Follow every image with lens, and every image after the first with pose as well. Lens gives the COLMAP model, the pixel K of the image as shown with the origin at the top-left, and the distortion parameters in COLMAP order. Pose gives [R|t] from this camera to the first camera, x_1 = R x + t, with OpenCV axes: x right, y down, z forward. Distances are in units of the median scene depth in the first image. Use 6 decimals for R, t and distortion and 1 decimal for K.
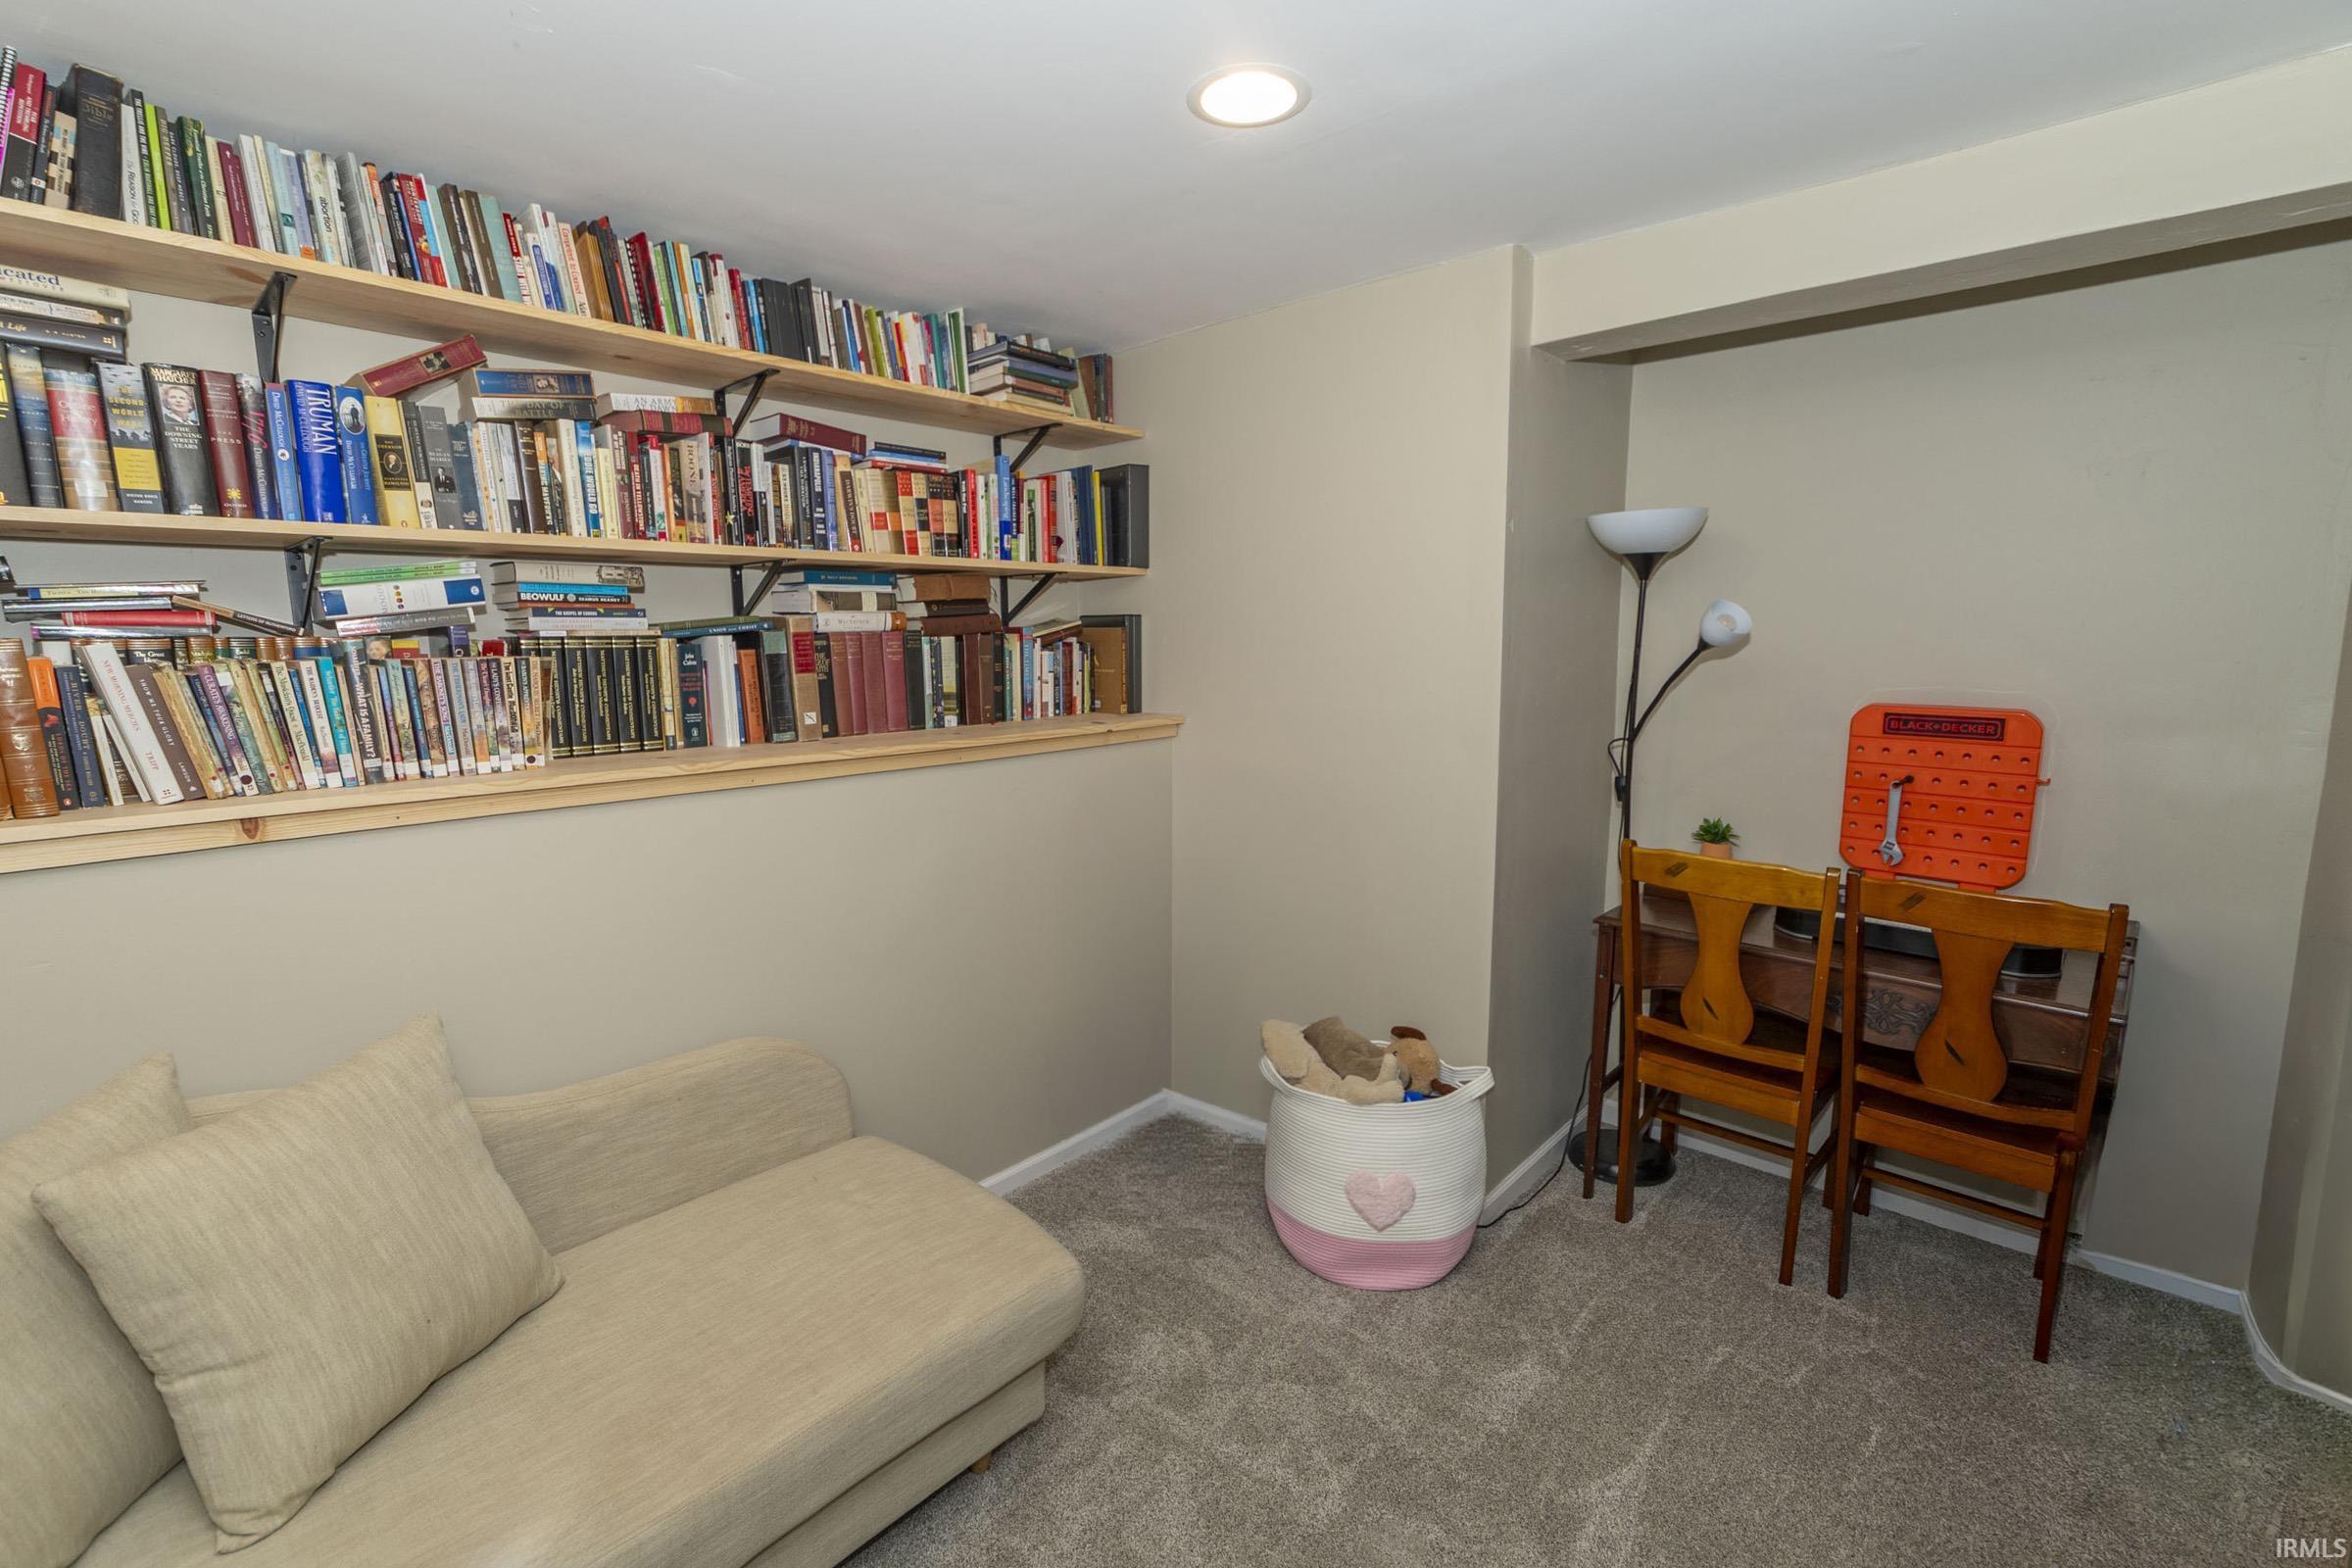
lens RADIAL K [[993.1, 0, 1131.9], [0, 993.1, 783.3], [0, 0, 1]] dist [0.000004, -0.000086]
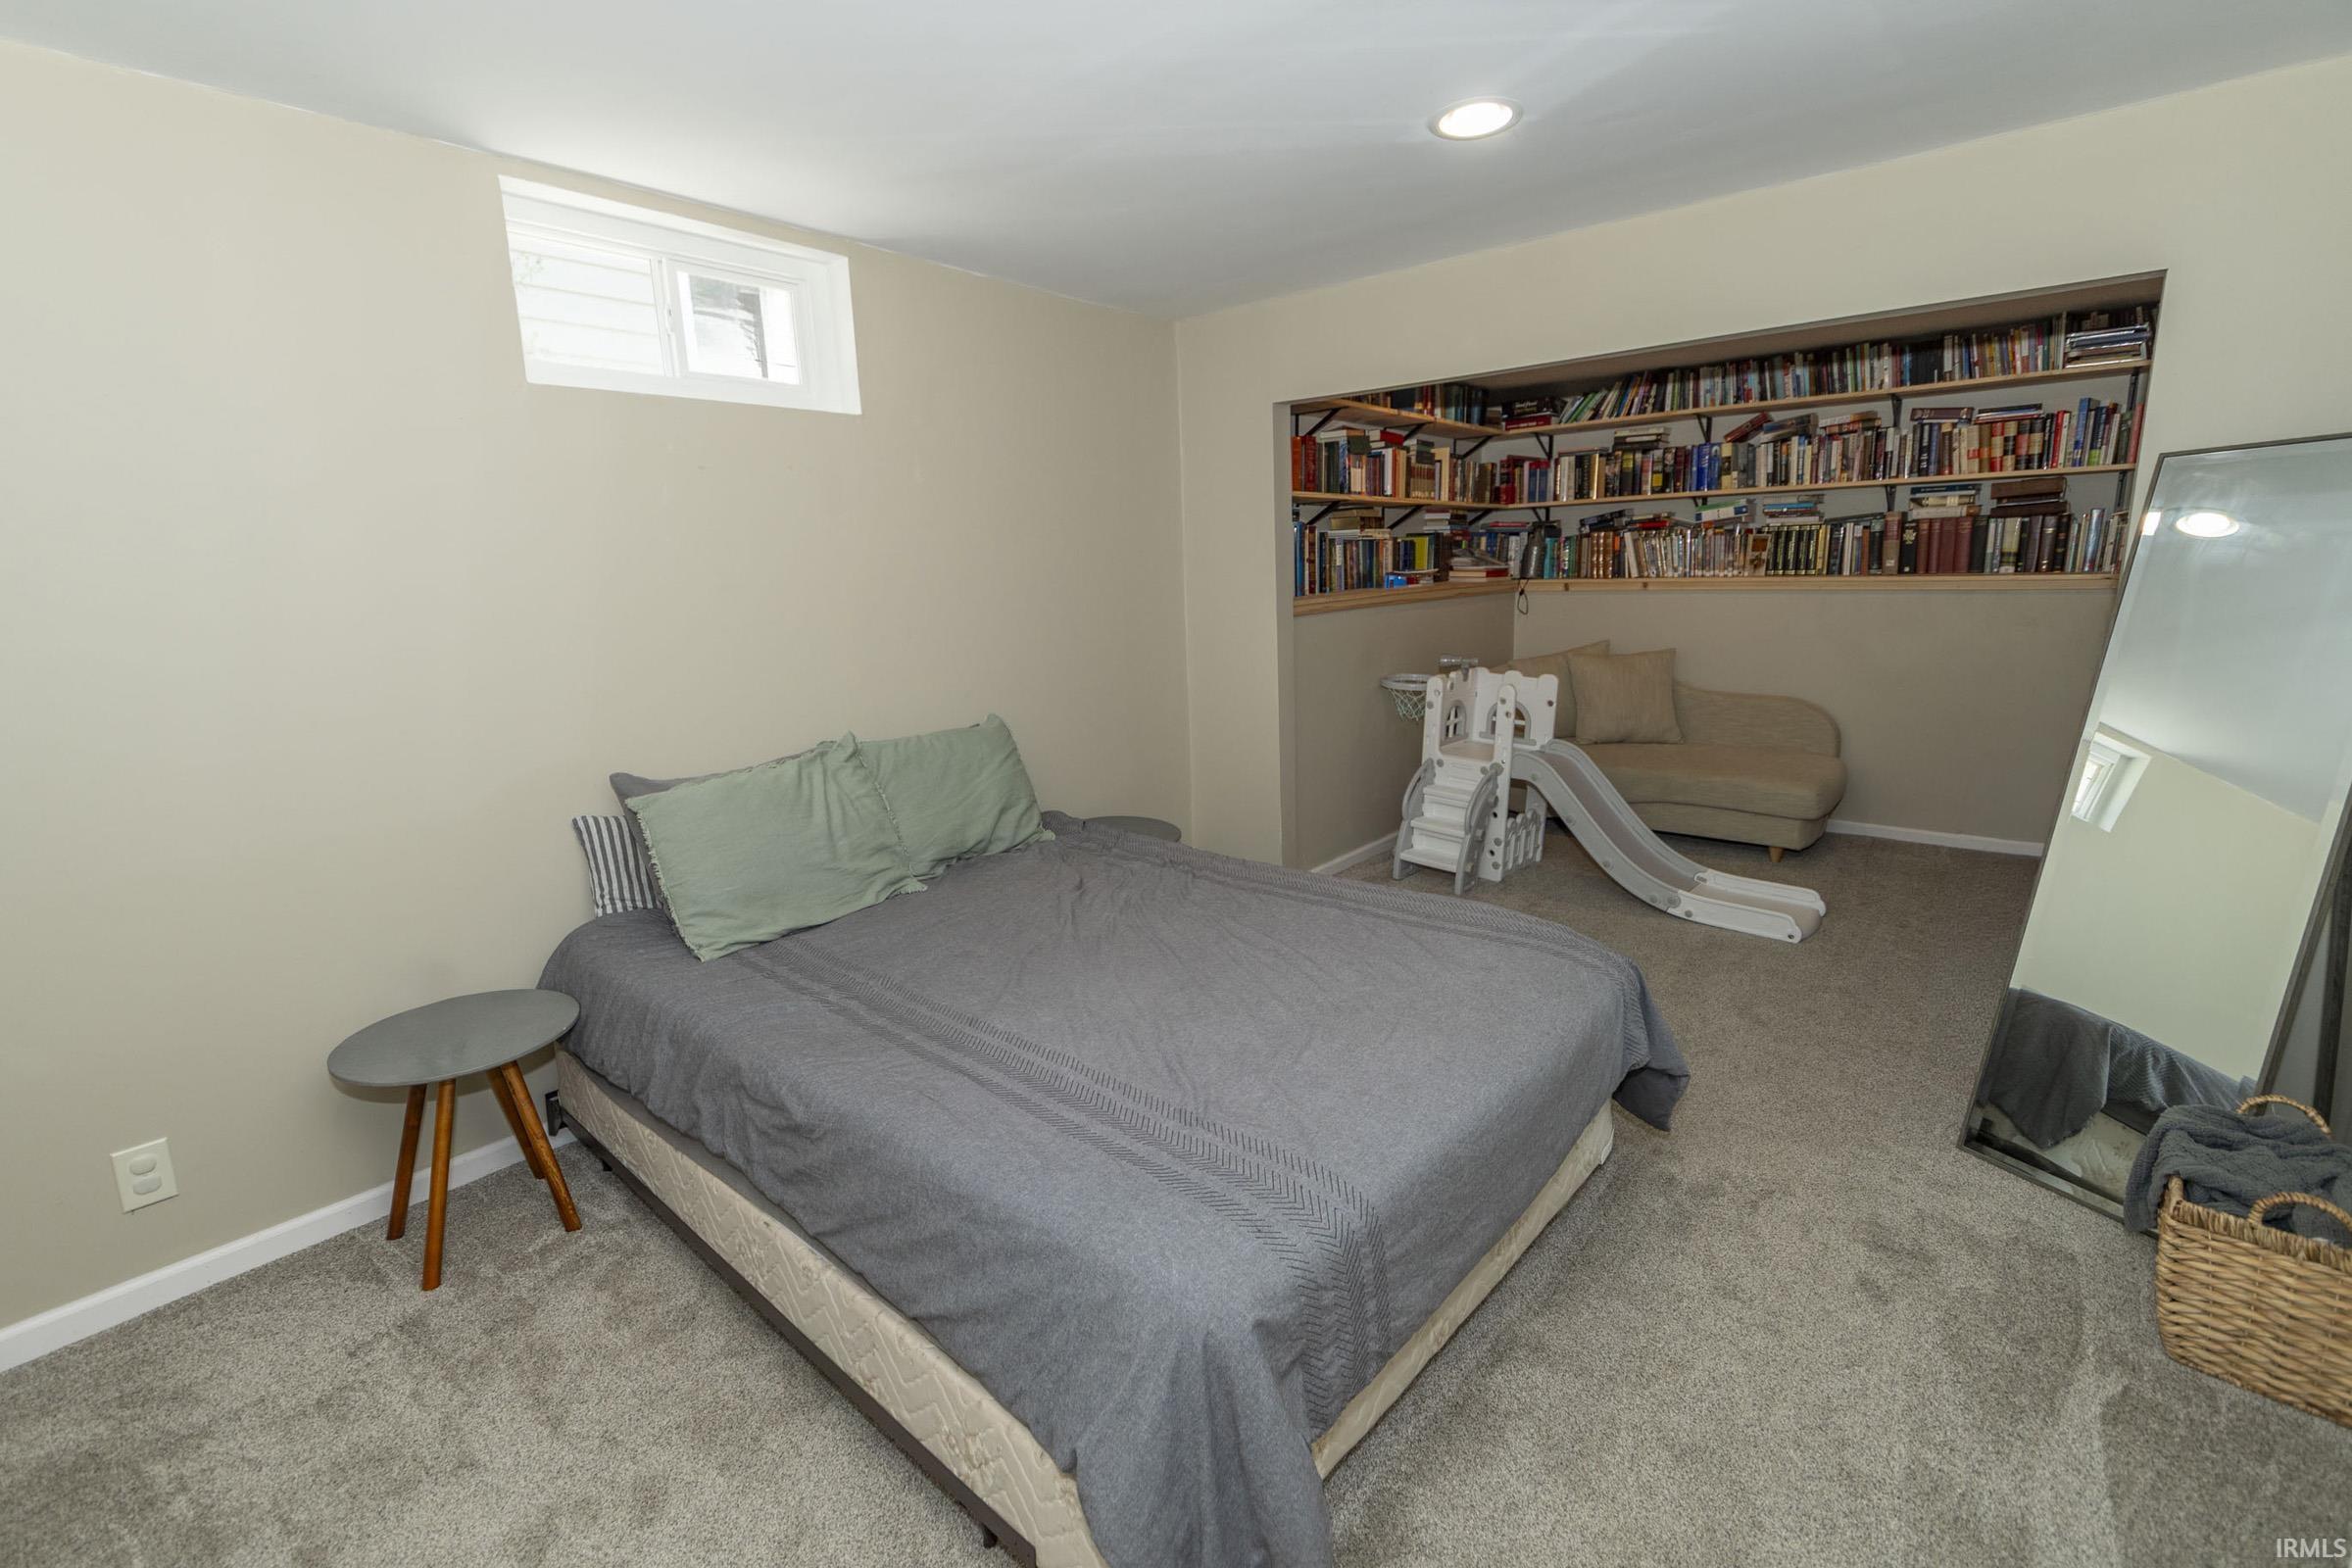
lens RADIAL K [[989.1, 0, 1170.1], [0, 989.1, 762.3], [0, 0, 1]] dist [0.000280, -0.000086]
pose [[0.055242, 0.214967, -0.975058, 1.859395], [-0.109700, 0.971944, 0.208066, 0.079180], [0.992428, 0.095470, 0.077274, -0.641756]]
